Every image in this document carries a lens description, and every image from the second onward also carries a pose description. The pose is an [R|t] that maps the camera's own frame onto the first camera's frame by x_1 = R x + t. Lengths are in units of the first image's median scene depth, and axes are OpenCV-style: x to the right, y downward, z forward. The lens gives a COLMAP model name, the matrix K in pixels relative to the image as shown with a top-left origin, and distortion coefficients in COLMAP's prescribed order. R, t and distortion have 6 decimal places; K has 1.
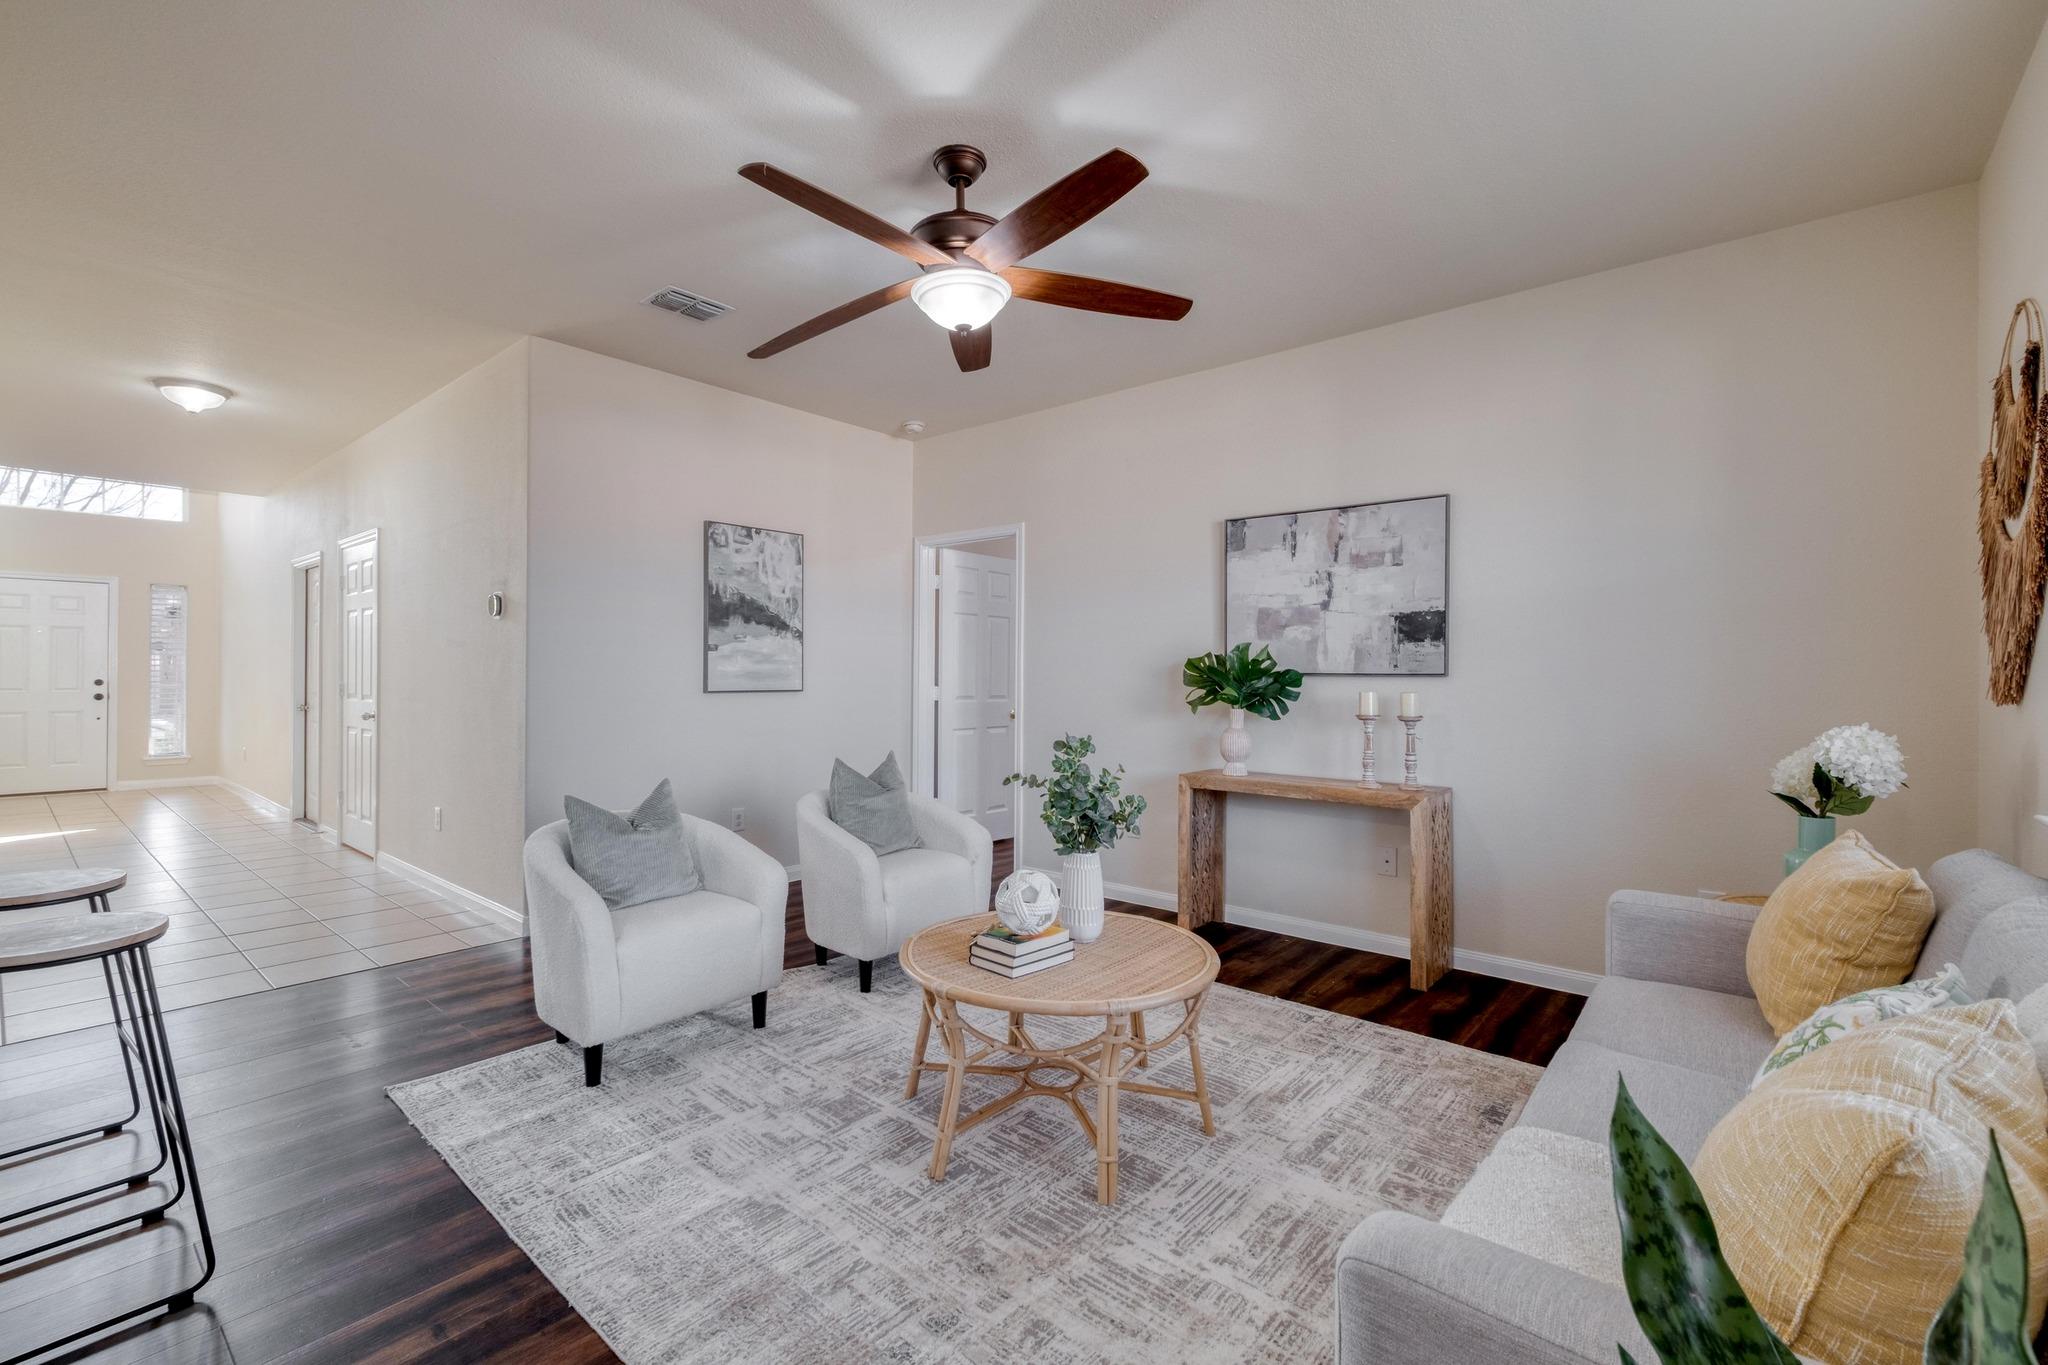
lens RADIAL K [[878.9, 0, 1027.9], [0, 878.9, 674.4], [0, 0, 1]] dist [0.005269, -0.003892]
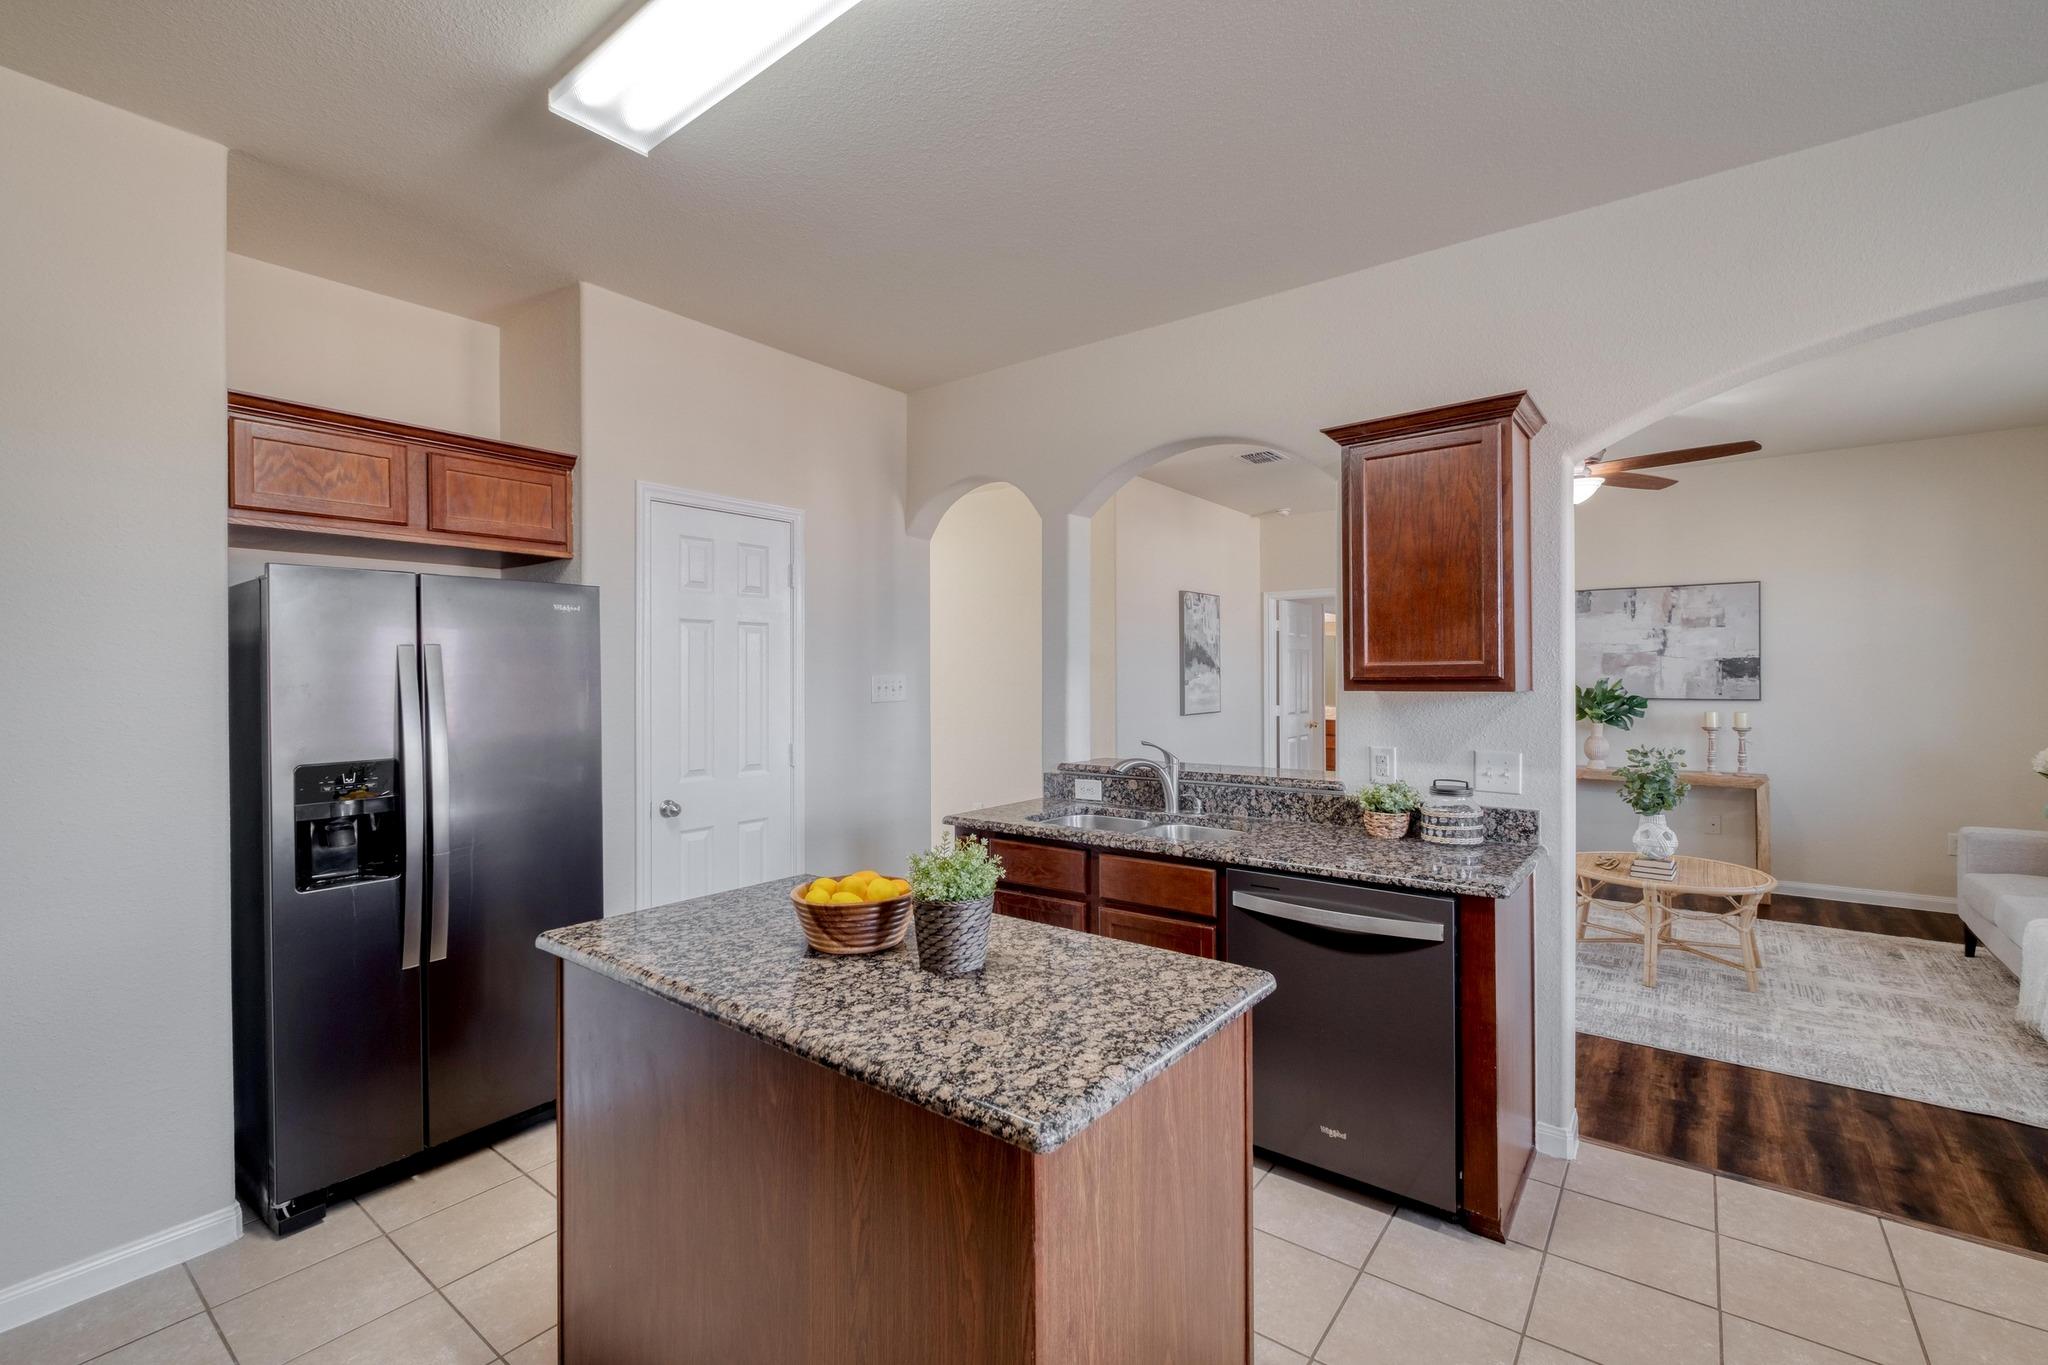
lens RADIAL K [[878.9, 0, 1027.9], [0, 878.9, 674.4], [0, 0, 1]] dist [0.005269, -0.003892]
pose [[0.998747, -0.012899, 0.048359, -0.784140], [0.012899, 0.999917, 0.000300, -0.054963], [-0.048359, 0.000324, 0.998830, -0.415870]]
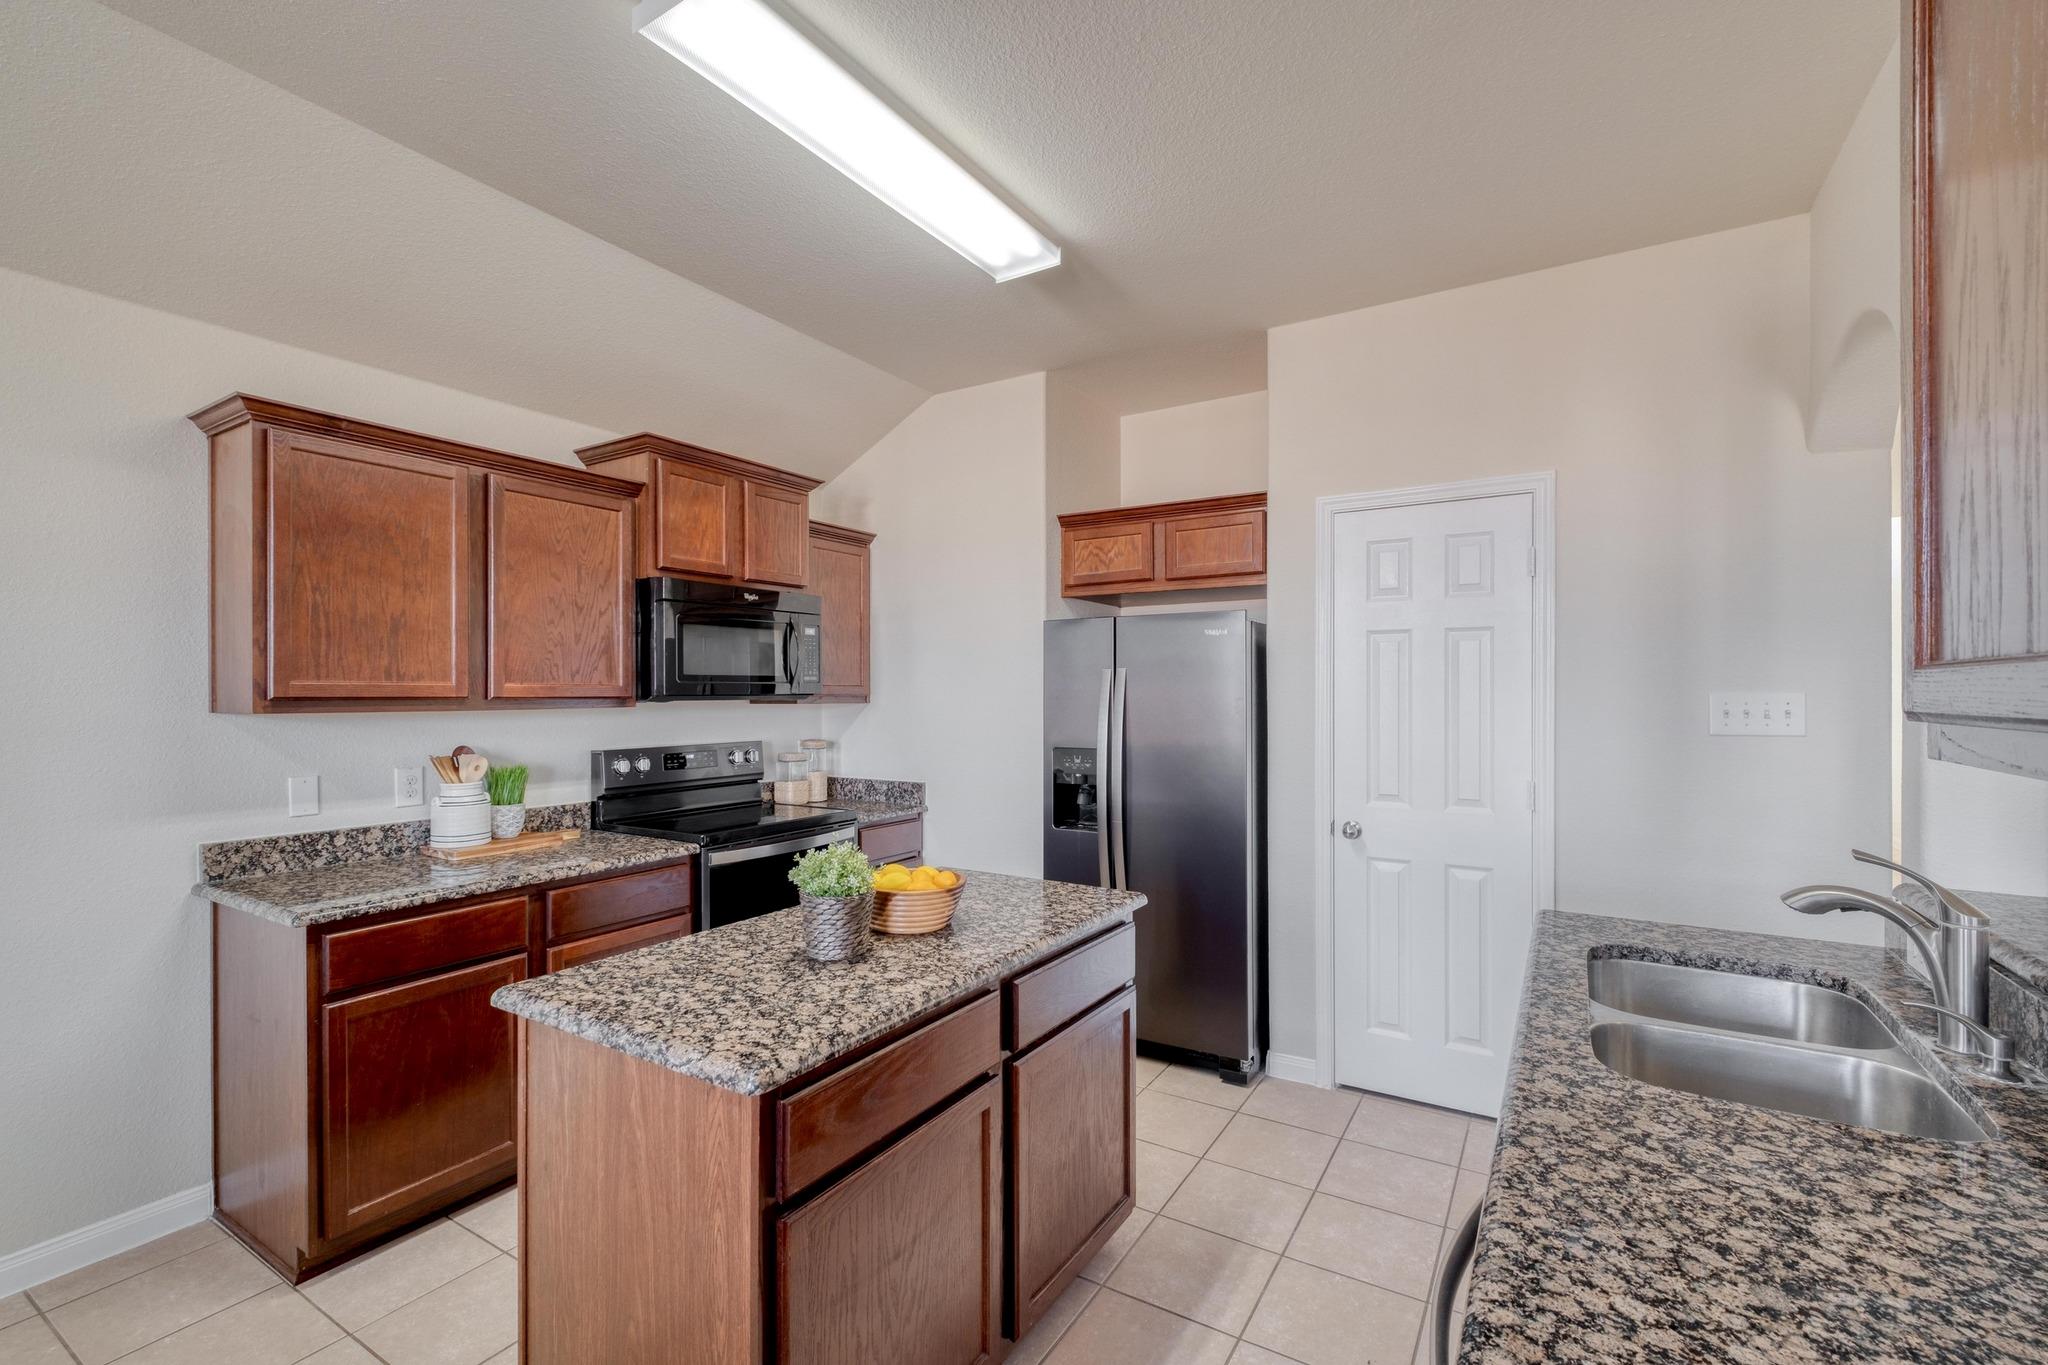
lens RADIAL K [[885.6, 0, 1028.7], [0, 885.6, 683.7], [0, 0, 1]] dist [0.010352, -0.003761]
pose [[0.150618, -0.015422, -0.988472, -0.350537], [0.001997, 0.999881, -0.015296, -0.053204], [0.988590, 0.000330, 0.150631, 0.002196]]
